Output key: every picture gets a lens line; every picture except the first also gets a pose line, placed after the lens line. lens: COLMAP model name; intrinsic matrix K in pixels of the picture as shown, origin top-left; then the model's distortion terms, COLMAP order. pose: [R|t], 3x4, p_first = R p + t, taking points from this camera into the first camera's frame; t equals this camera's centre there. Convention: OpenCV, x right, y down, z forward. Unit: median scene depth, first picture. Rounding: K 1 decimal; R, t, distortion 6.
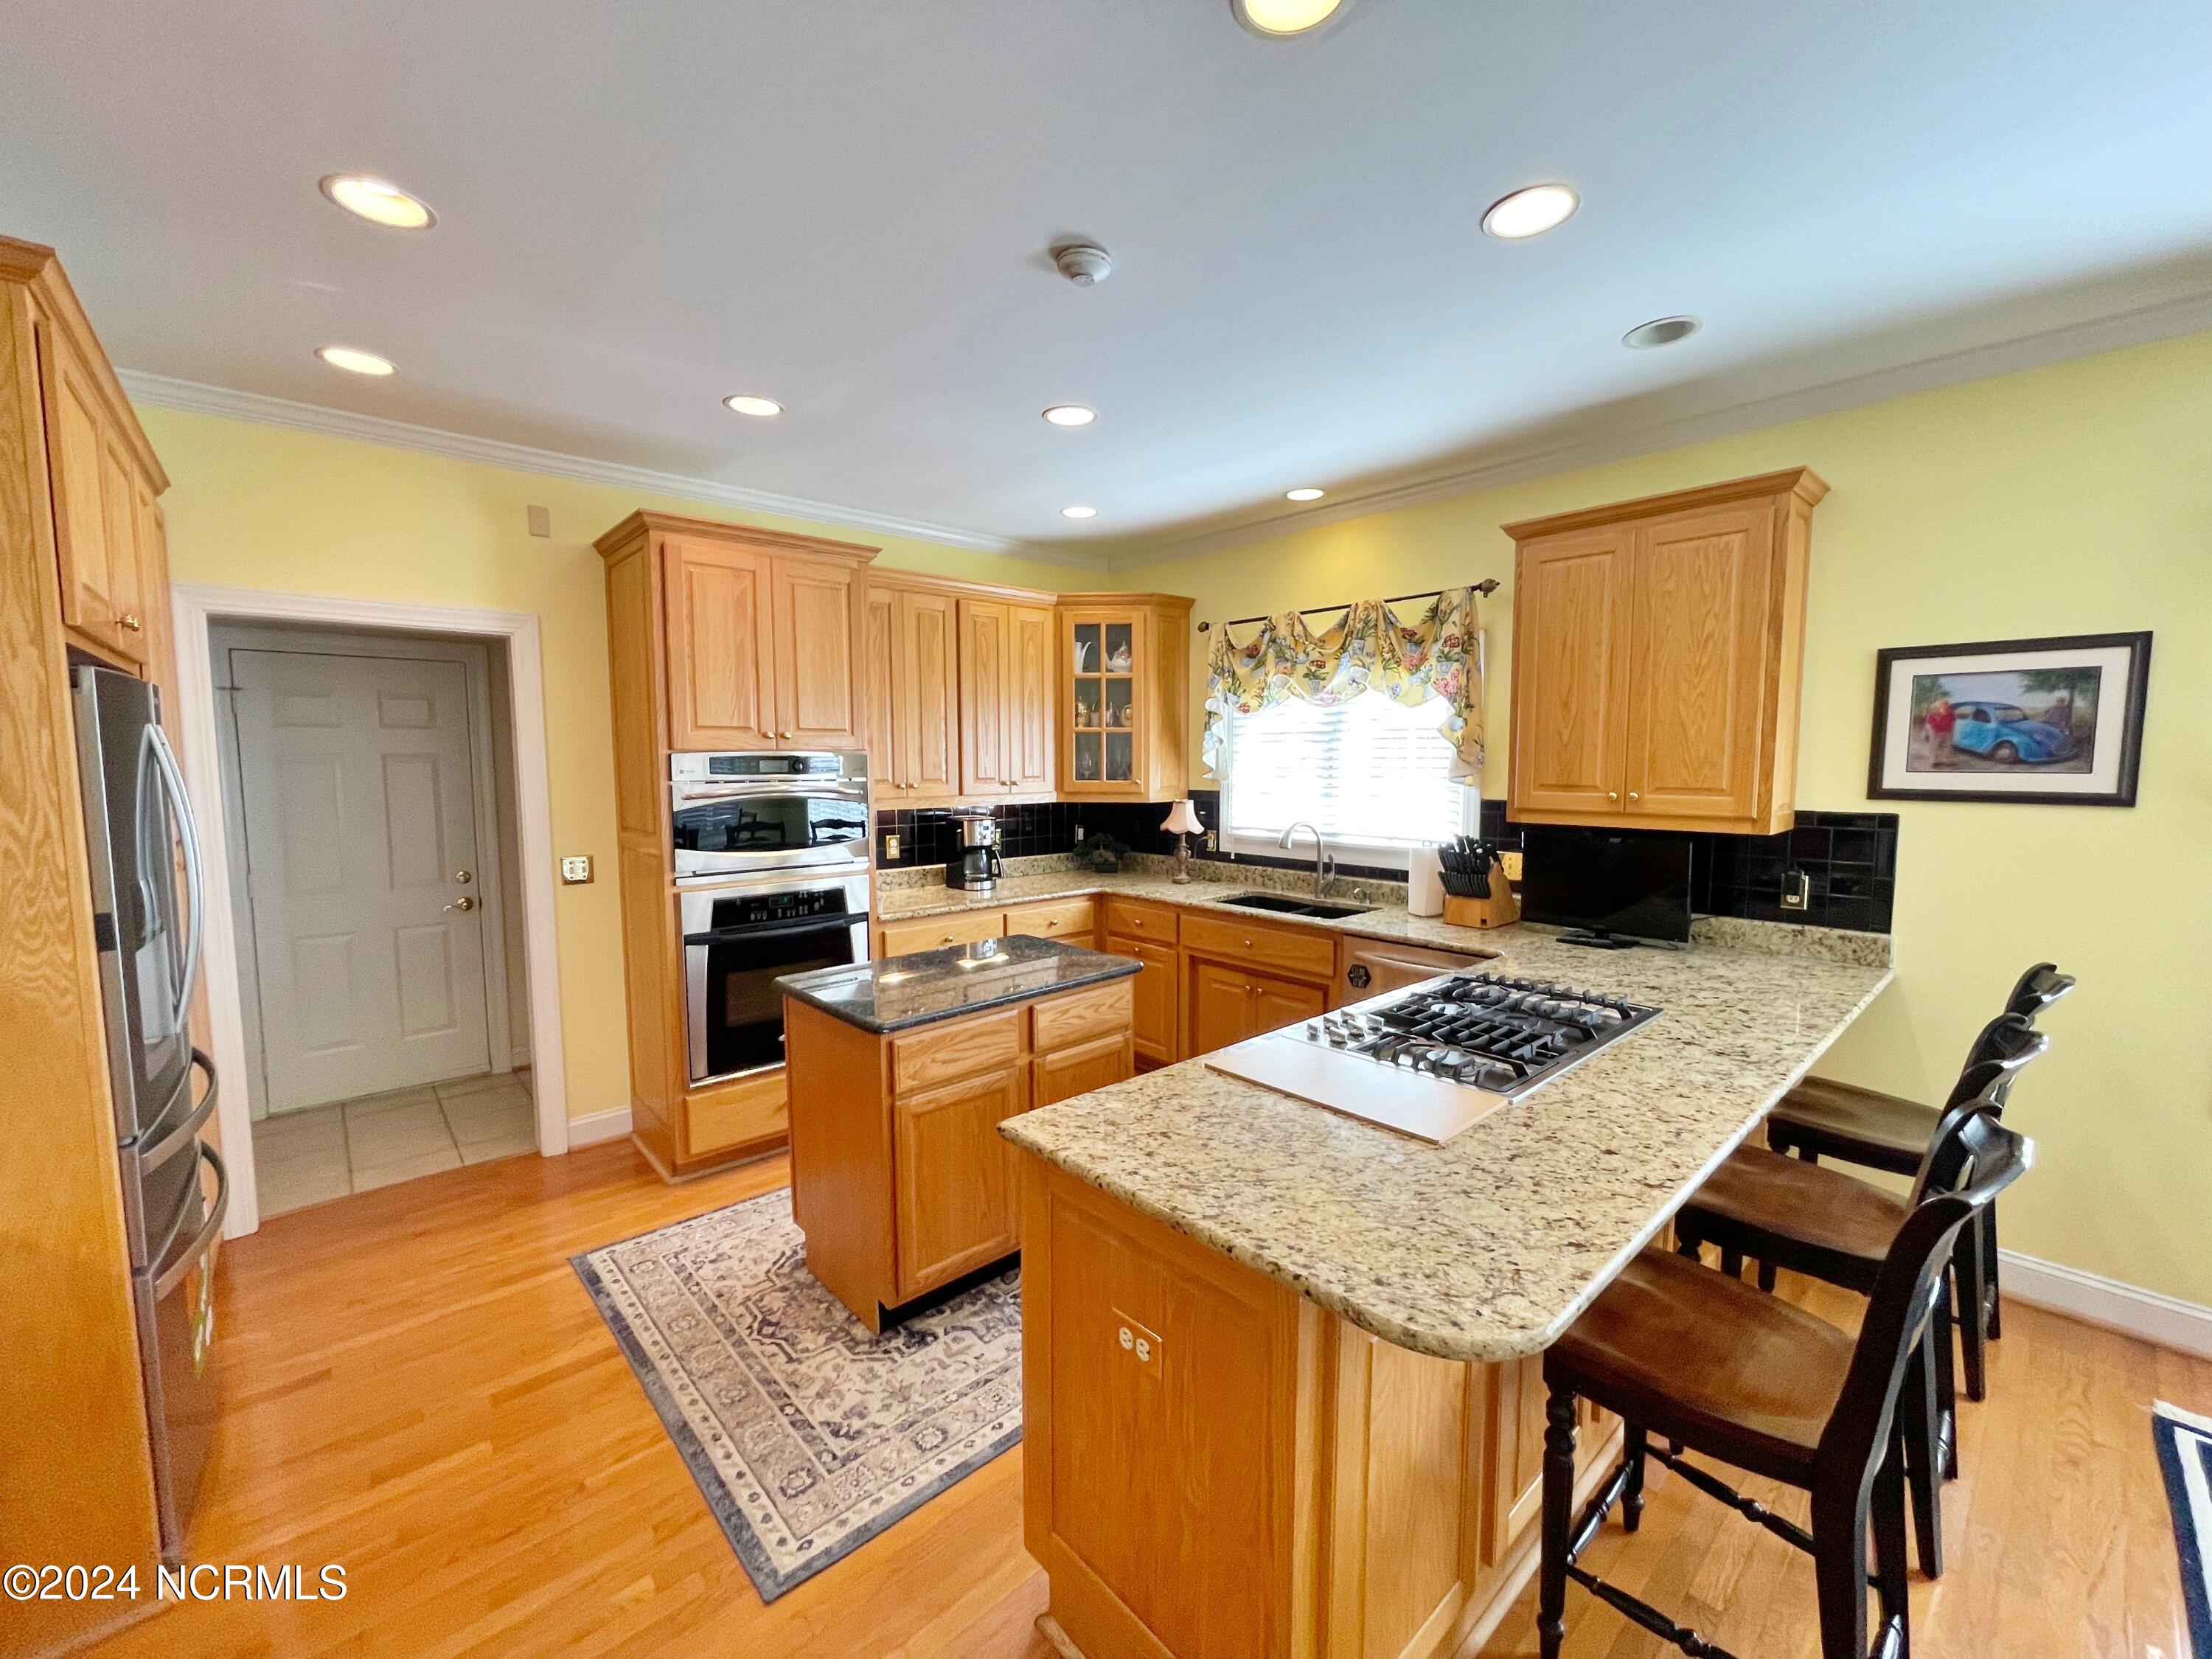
lens RADIAL K [[896.1, 0, 1108.2], [0, 896.1, 830.7], [0, 0, 1]] dist [-0.003953, 0.002213]
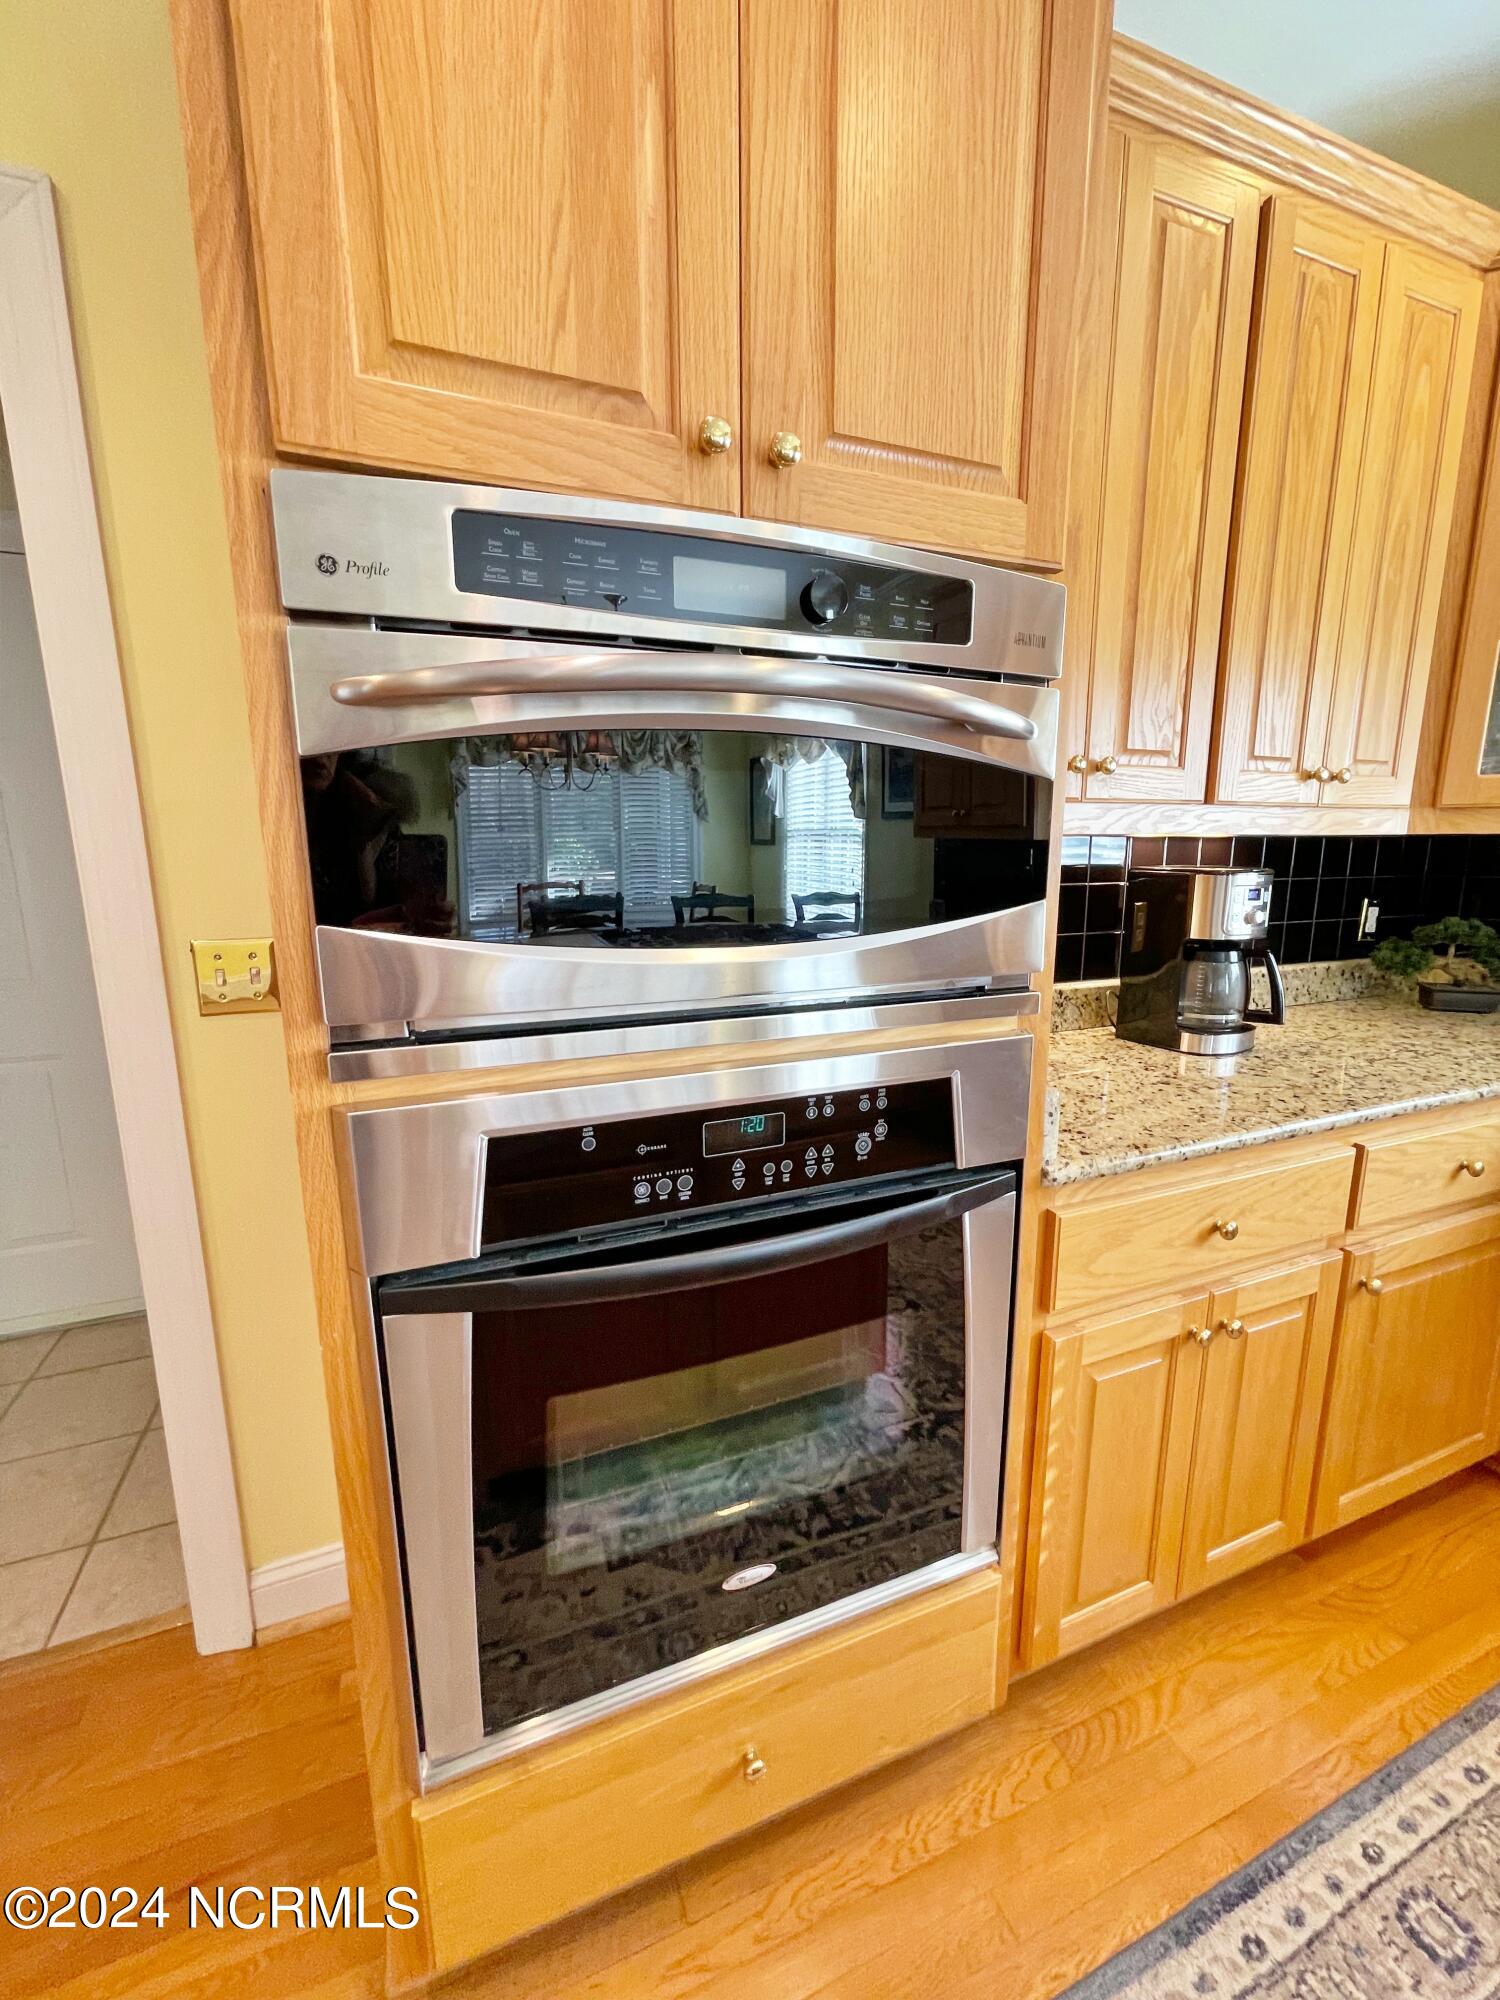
lens RADIAL K [[810.2, 0, 744.3], [0, 810.2, 997.7], [0, 0, 1]] dist [-0.003953, 0.002213]
pose [[0.940931, 0.062838, -0.332717, -0.280981], [-0.027022, 0.993430, 0.111204, 0.010251], [0.337519, -0.095645, 0.936447, 0.759350]]
